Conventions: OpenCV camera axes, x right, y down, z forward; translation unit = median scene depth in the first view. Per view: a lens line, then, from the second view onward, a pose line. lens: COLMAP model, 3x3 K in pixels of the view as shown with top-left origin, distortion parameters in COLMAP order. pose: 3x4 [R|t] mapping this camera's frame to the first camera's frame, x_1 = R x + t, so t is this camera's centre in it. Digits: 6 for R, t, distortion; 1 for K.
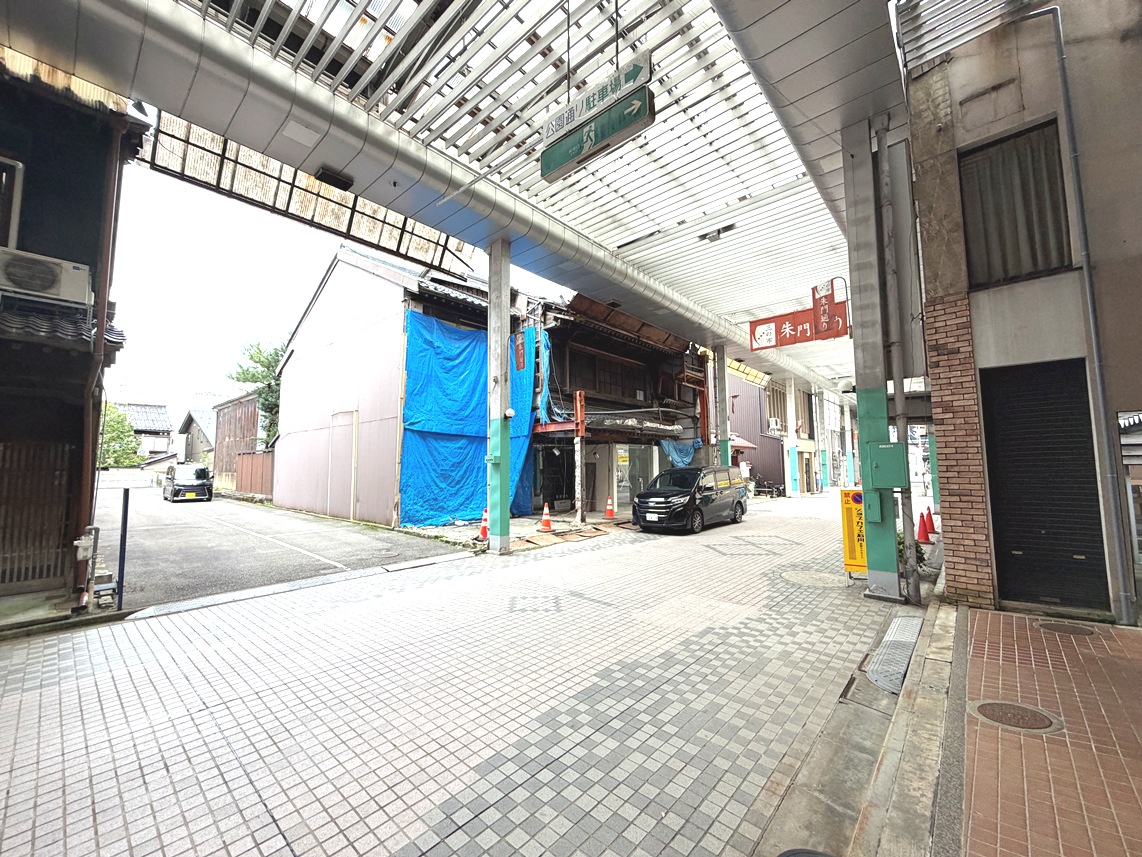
lens RADIAL K [[454.6, 0, 567.2], [0, 454.6, 427.1], [0, 0, 1]] dist [0.001378, -0.000337]
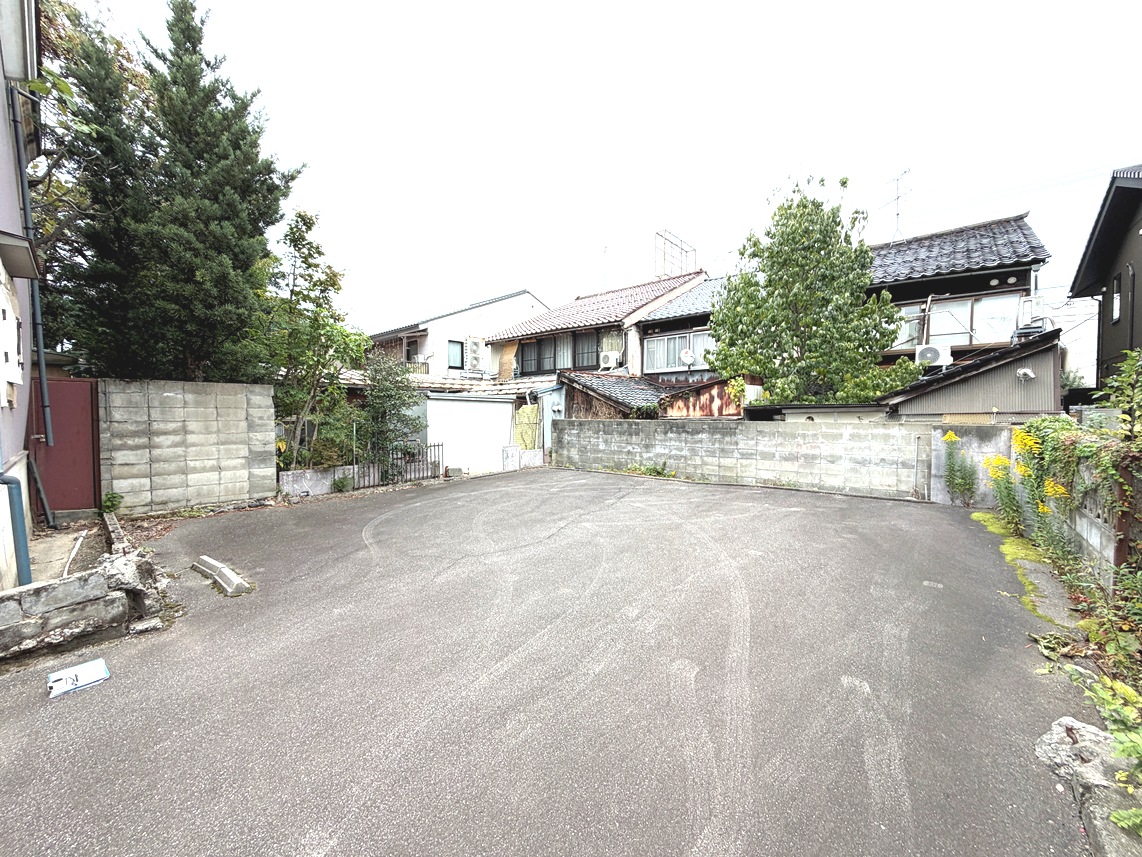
lens RADIAL K [[454.6, 0, 567.2], [0, 454.6, 427.1], [0, 0, 1]] dist [0.001378, -0.000337]
pose [[0.014333, 0.041330, -0.999043, -3.992746], [0.106479, 0.993401, 0.042624, 0.406687], [0.994212, -0.106988, 0.009838, 4.727017]]
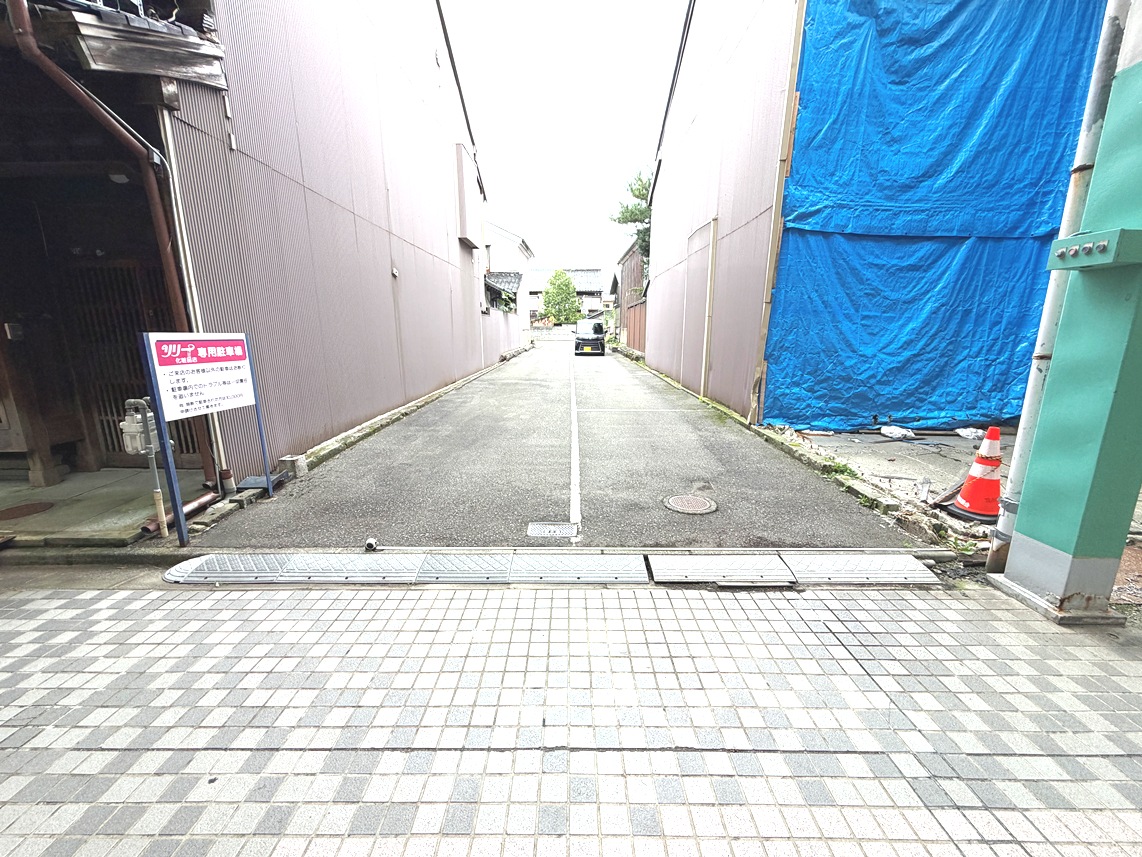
lens RADIAL K [[454.6, 0, 567.2], [0, 454.6, 427.1], [0, 0, 1]] dist [0.001378, -0.000337]
pose [[0.660402, 0.166422, -0.732239, -0.247495], [0.061172, 0.959968, 0.273350, 0.121573], [0.748417, -0.225313, 0.623784, 0.976947]]
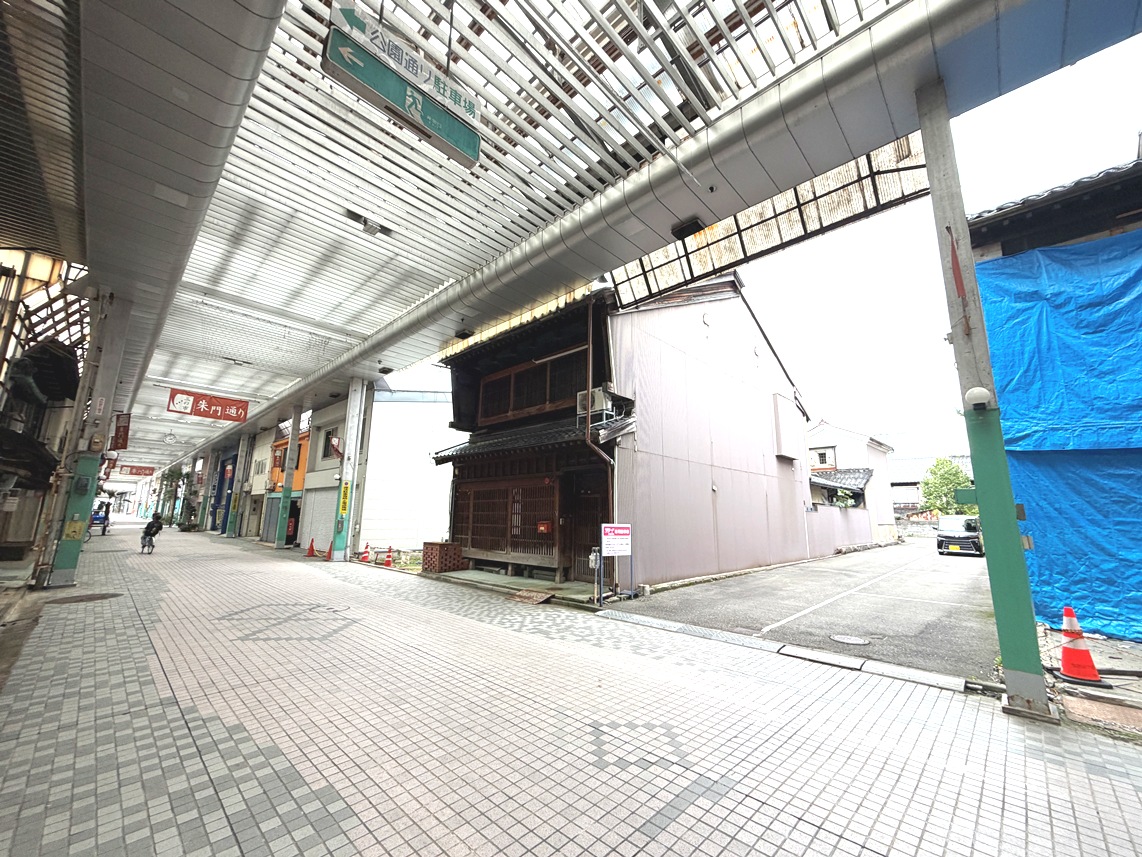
lens RADIAL K [[454.6, 0, 567.2], [0, 454.6, 427.1], [0, 0, 1]] dist [0.001378, -0.000337]
pose [[-0.045362, -0.185373, -0.981621, 0.554719], [0.071995, 0.979470, -0.188294, 0.092557], [0.996373, -0.079213, -0.031085, 0.925253]]
